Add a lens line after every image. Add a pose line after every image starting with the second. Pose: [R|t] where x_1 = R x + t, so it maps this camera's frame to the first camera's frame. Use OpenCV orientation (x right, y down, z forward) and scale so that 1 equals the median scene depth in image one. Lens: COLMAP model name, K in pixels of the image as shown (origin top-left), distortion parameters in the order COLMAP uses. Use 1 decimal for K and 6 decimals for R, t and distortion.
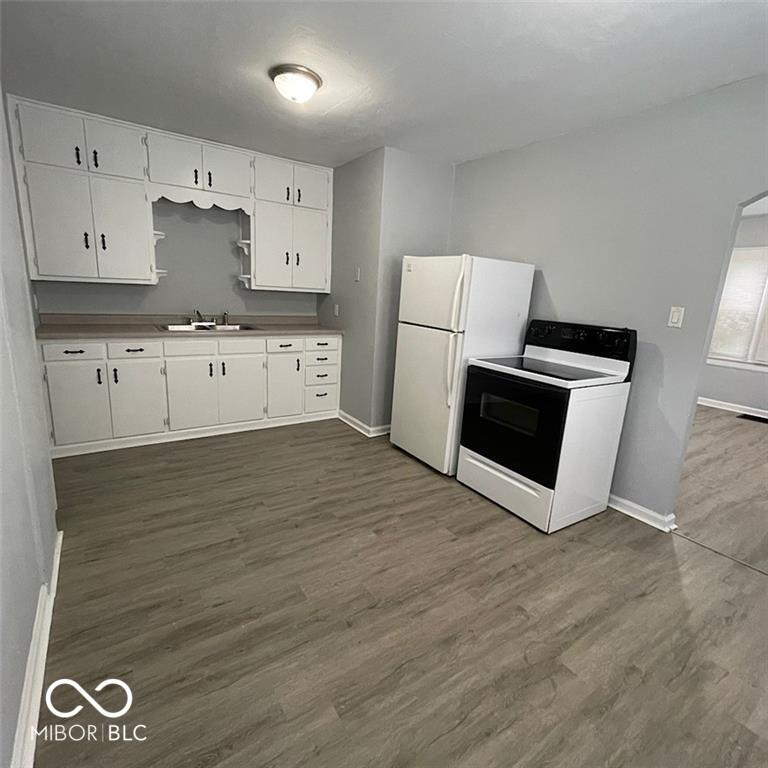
lens RADIAL K [[415.6, 0, 382.0], [0, 415.6, 380.9], [0, 0, 1]] dist [-0.006292, 0.009228]
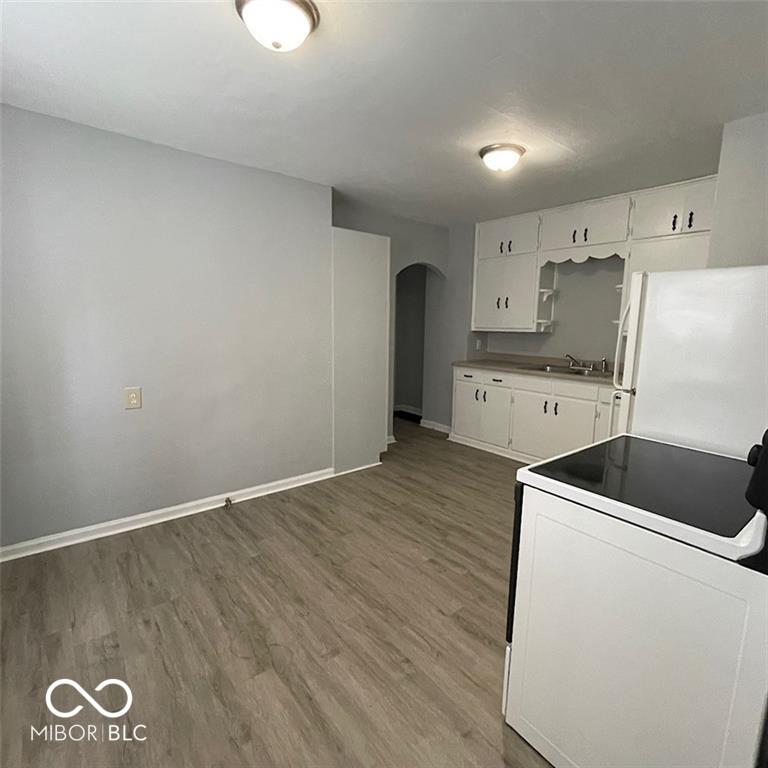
lens RADIAL K [[415.6, 0, 382.0], [0, 415.6, 380.9], [0, 0, 1]] dist [-0.006292, 0.009228]
pose [[0.091719, 0.092158, -0.991511, 0.981344], [-0.225295, 0.971810, 0.069486, -0.114154], [0.969964, 0.217009, 0.109896, 0.693310]]
